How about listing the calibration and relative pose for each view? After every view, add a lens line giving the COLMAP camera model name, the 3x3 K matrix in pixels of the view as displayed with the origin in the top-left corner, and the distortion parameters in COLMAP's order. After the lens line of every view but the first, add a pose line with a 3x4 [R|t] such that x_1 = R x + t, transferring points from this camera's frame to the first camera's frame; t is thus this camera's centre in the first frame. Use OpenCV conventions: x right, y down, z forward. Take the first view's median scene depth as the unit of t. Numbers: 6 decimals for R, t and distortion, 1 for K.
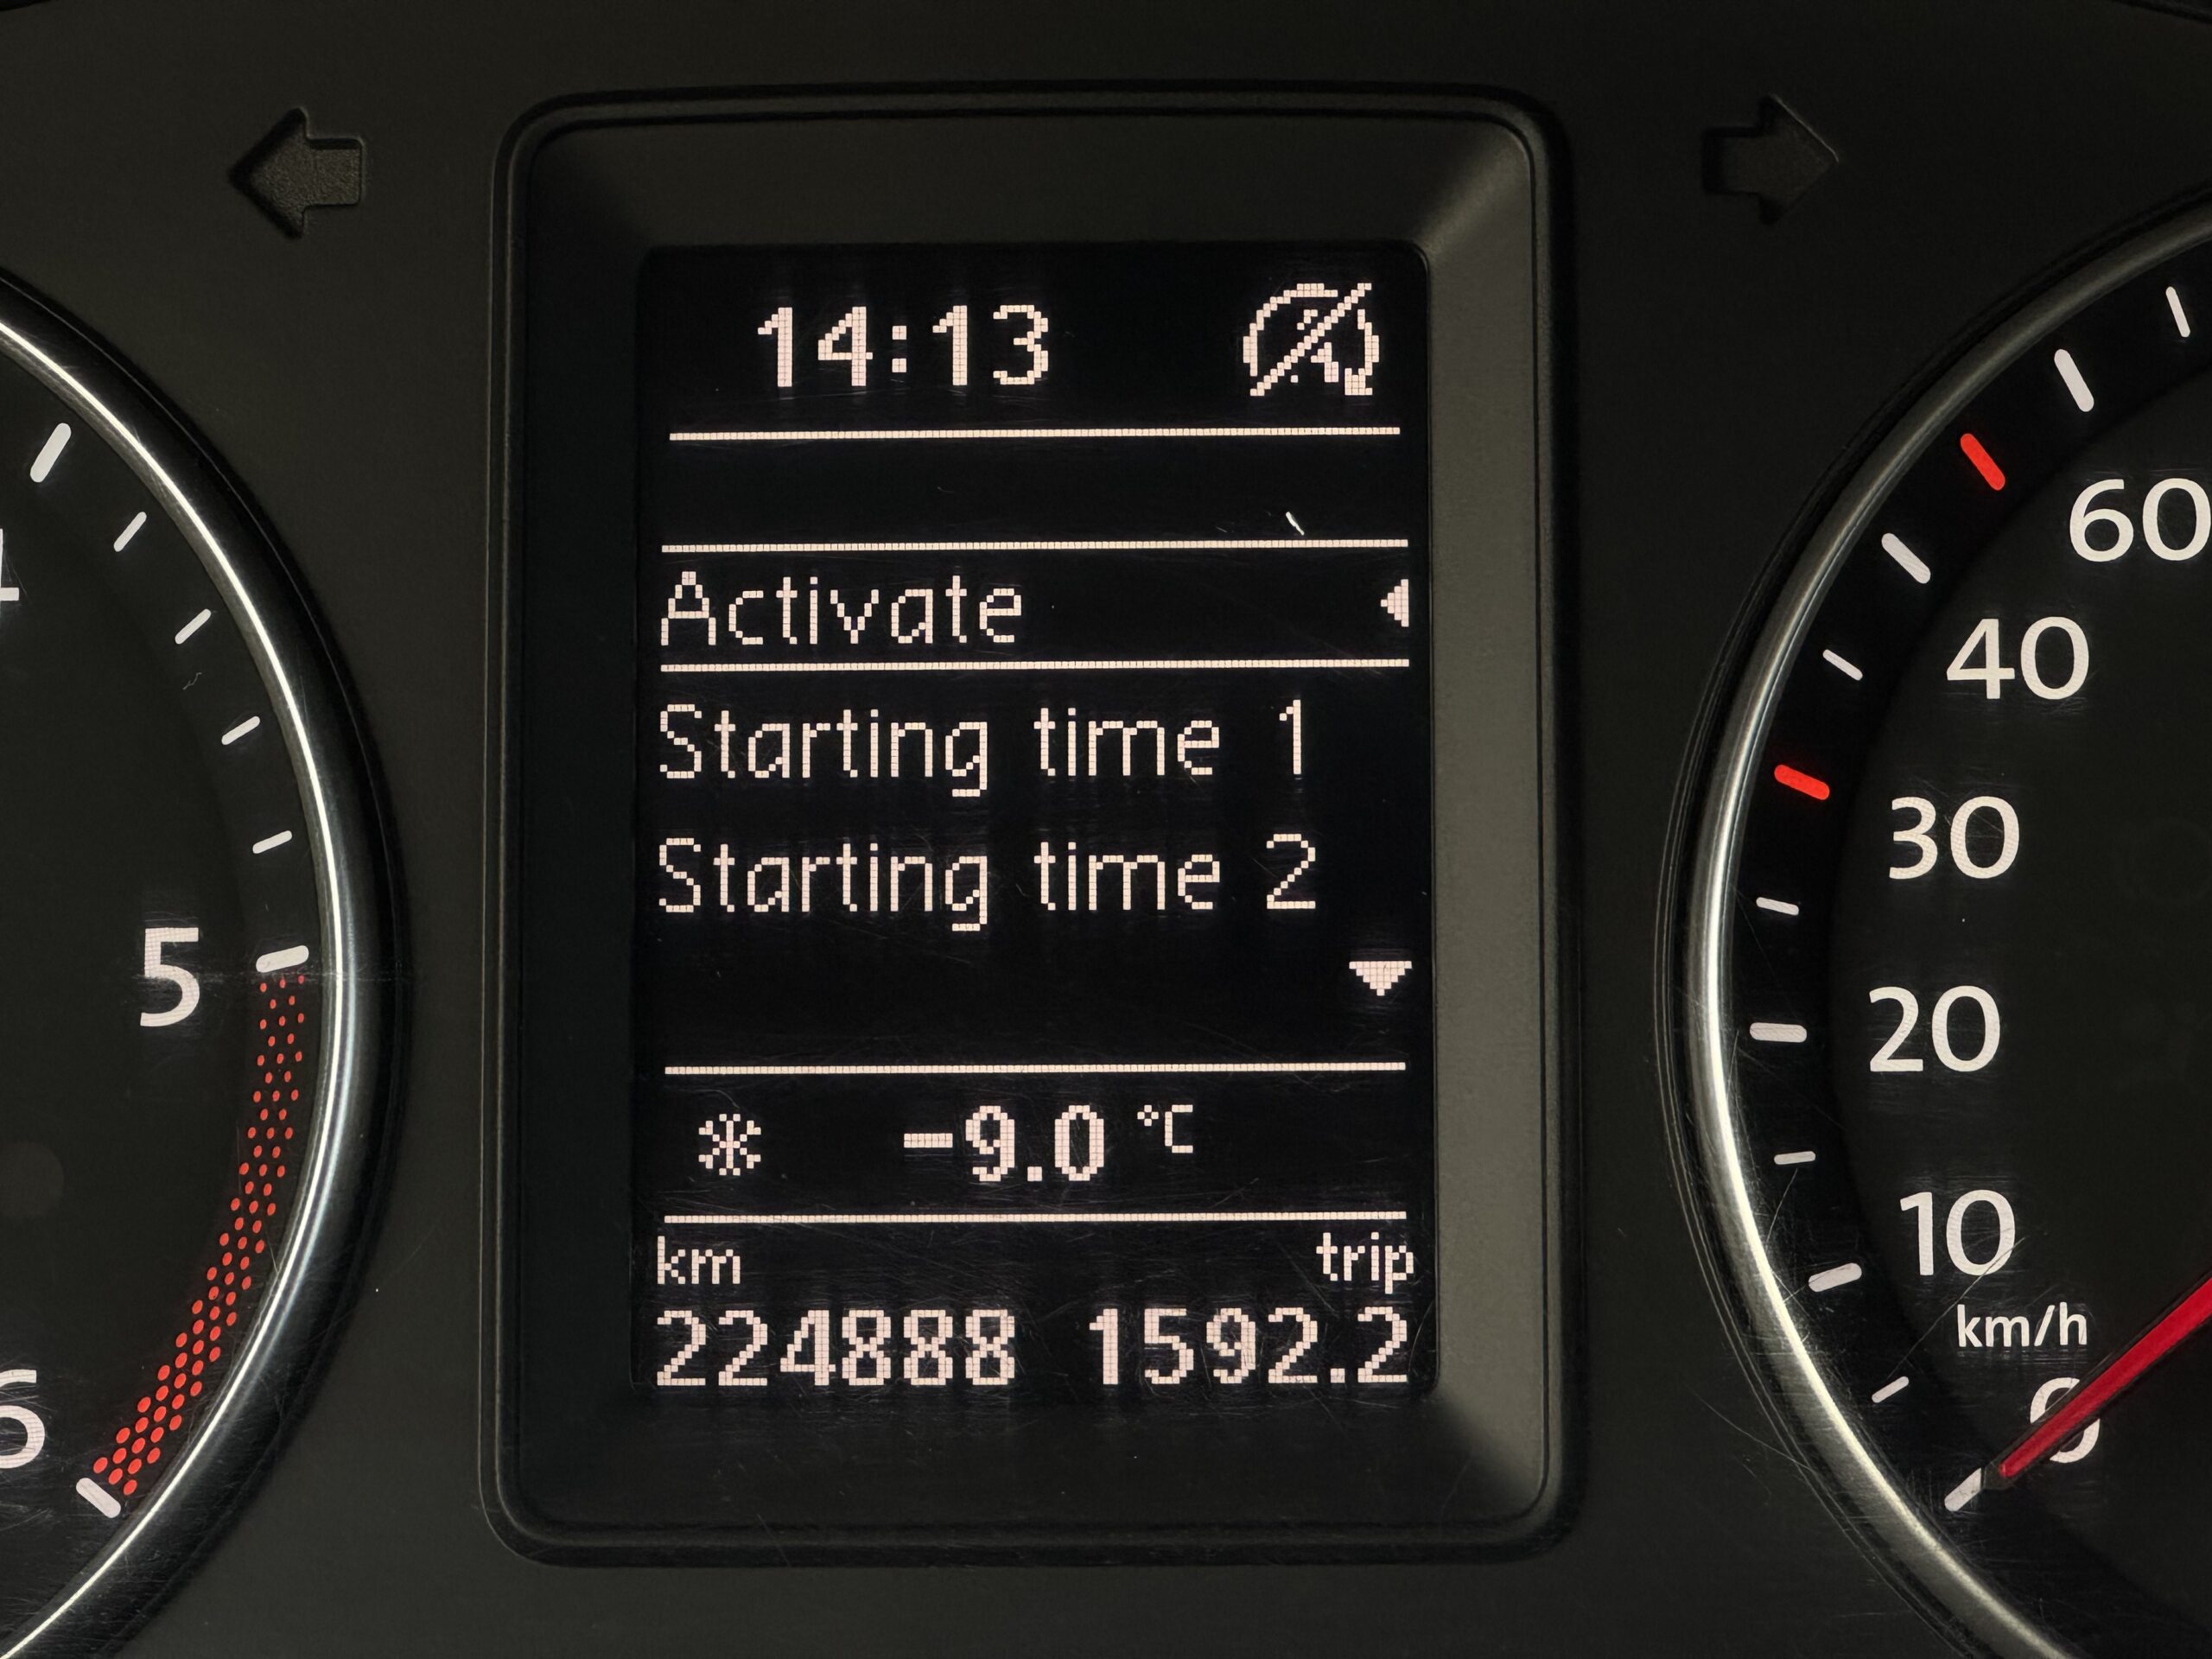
lens RADIAL K [[8600.7, 0, 1106.0], [0, 8600.7, 829.5], [0, 0, 1]] dist [0.111894, -1.302140]
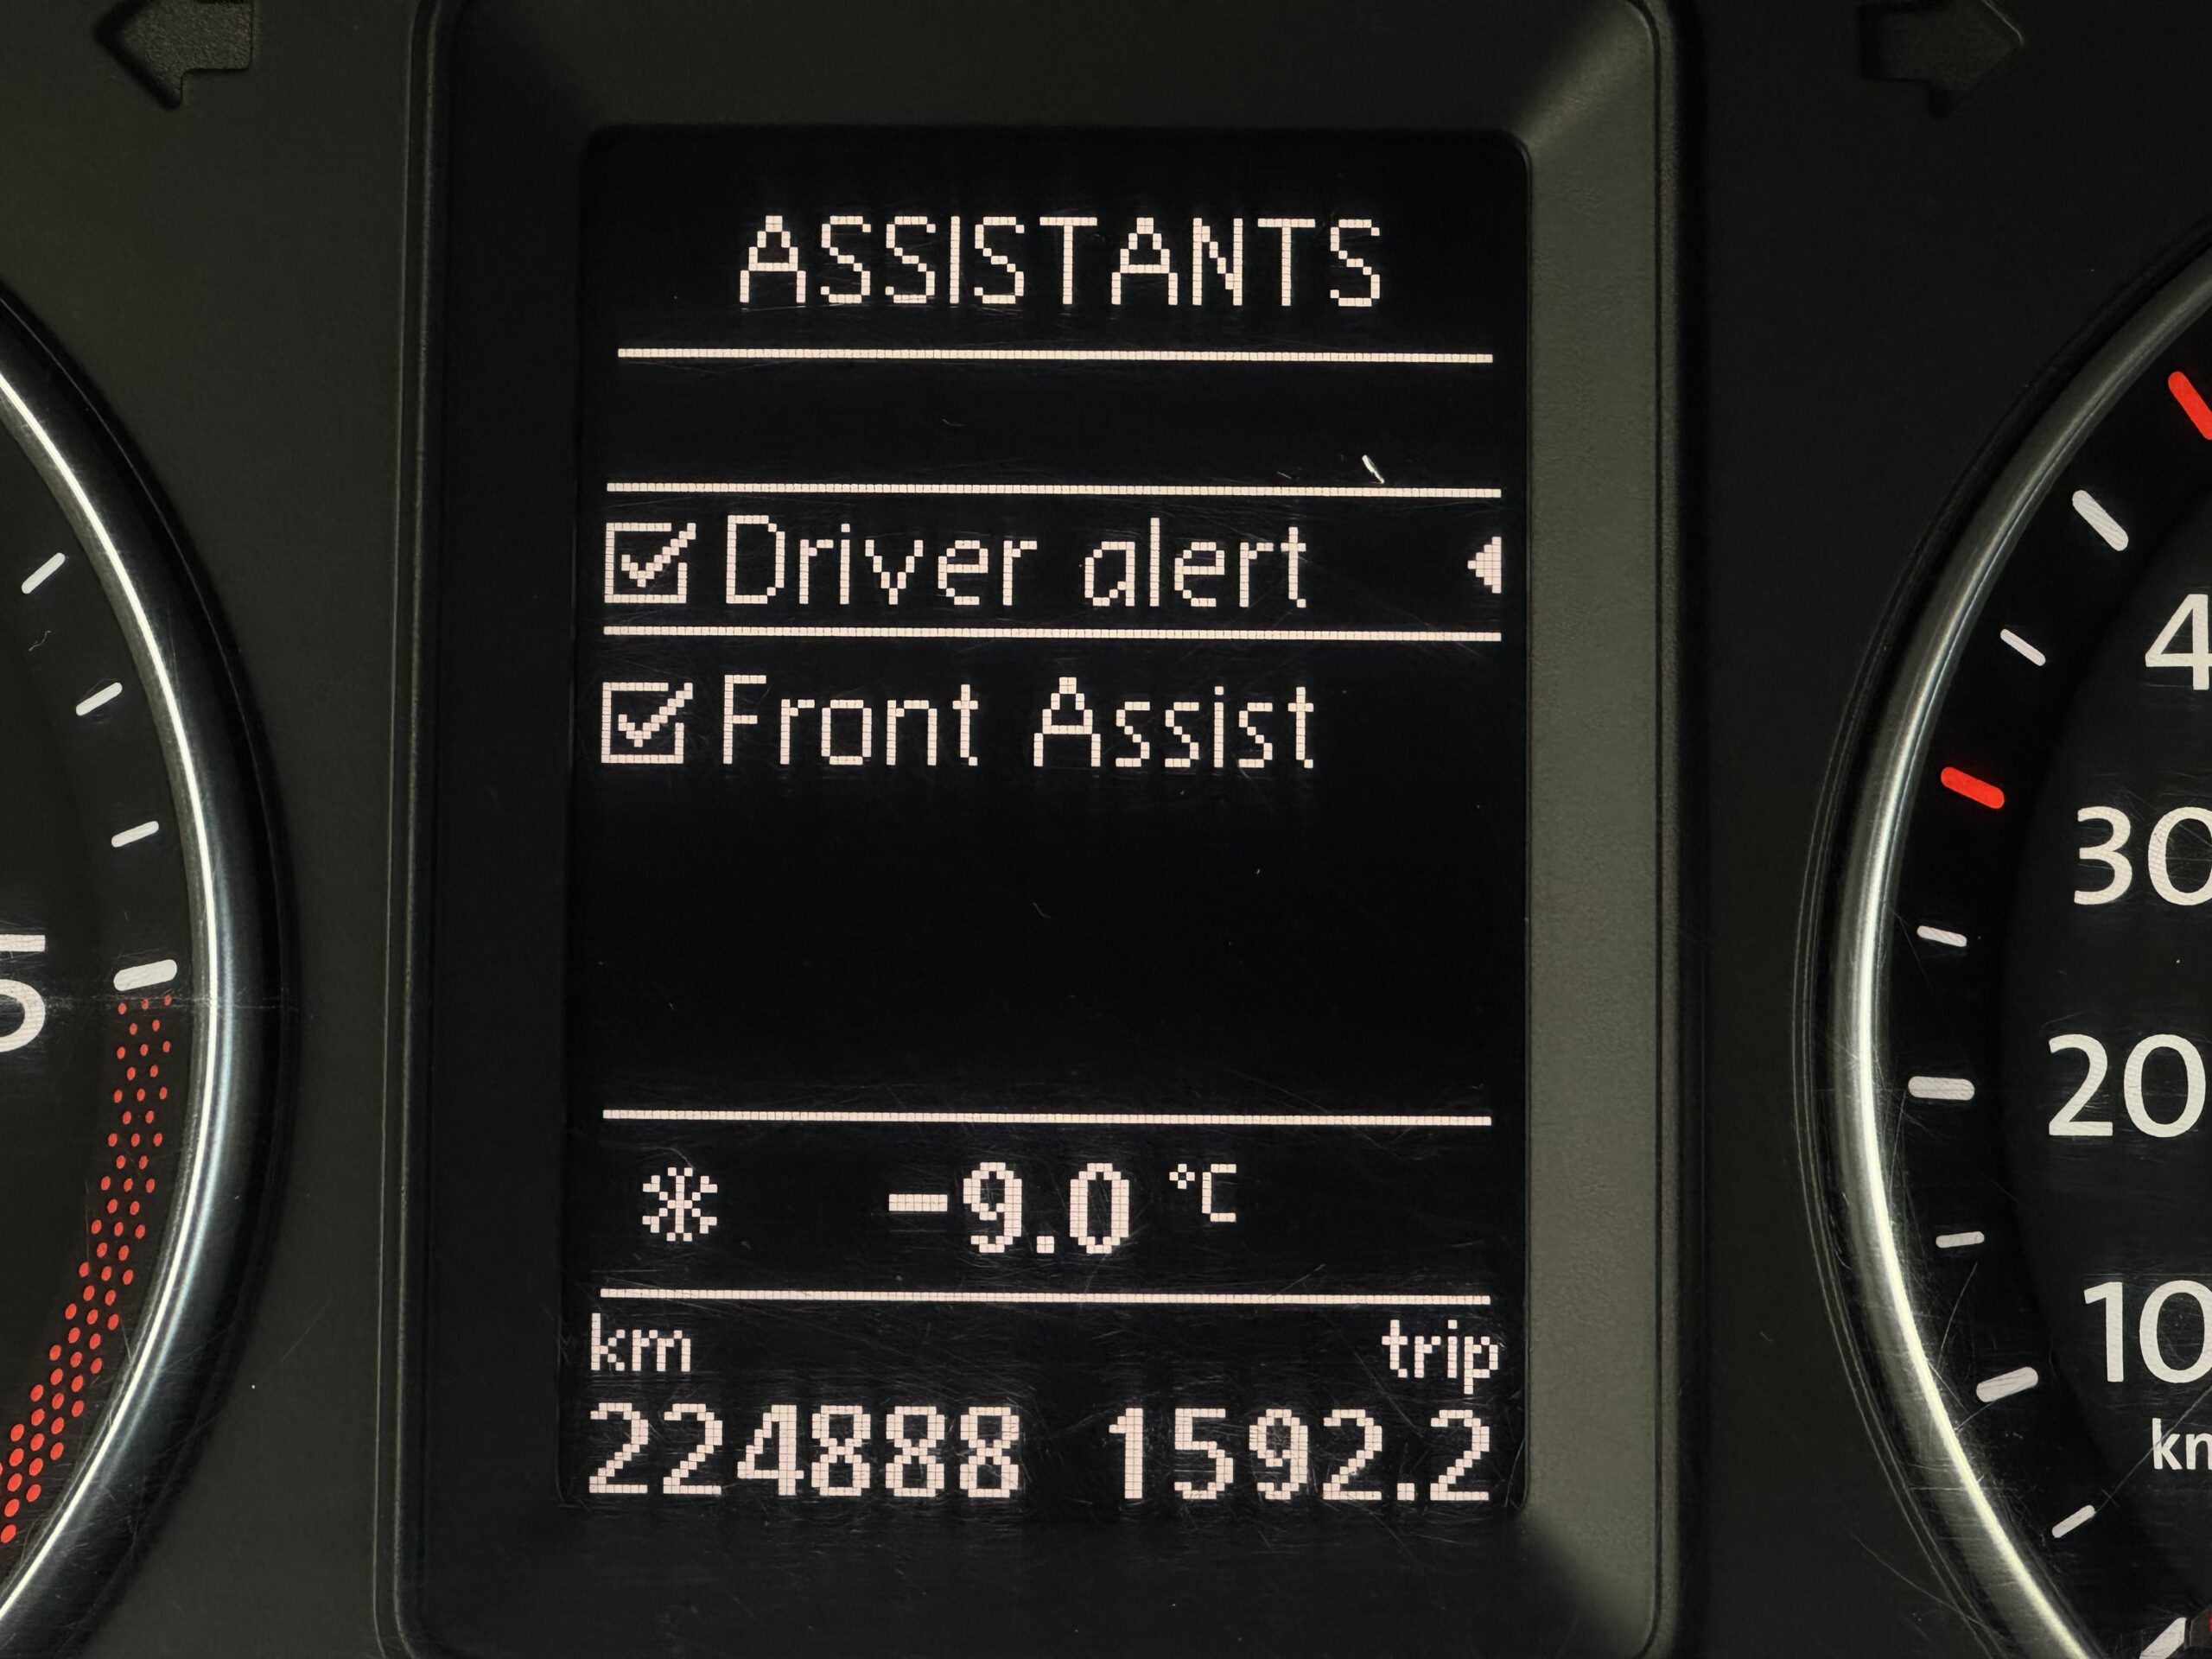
lens RADIAL K [[8580.3, 0, 1106.0], [0, 8580.3, 829.5], [0, 0, 1]] dist [-0.056308, 5.372529]
pose [[0.999848, 0.013586, 0.010882, -0.012040], [-0.013712, 0.999839, 0.011596, -0.009911], [-0.010723, -0.011743, 0.999874, 0.169669]]
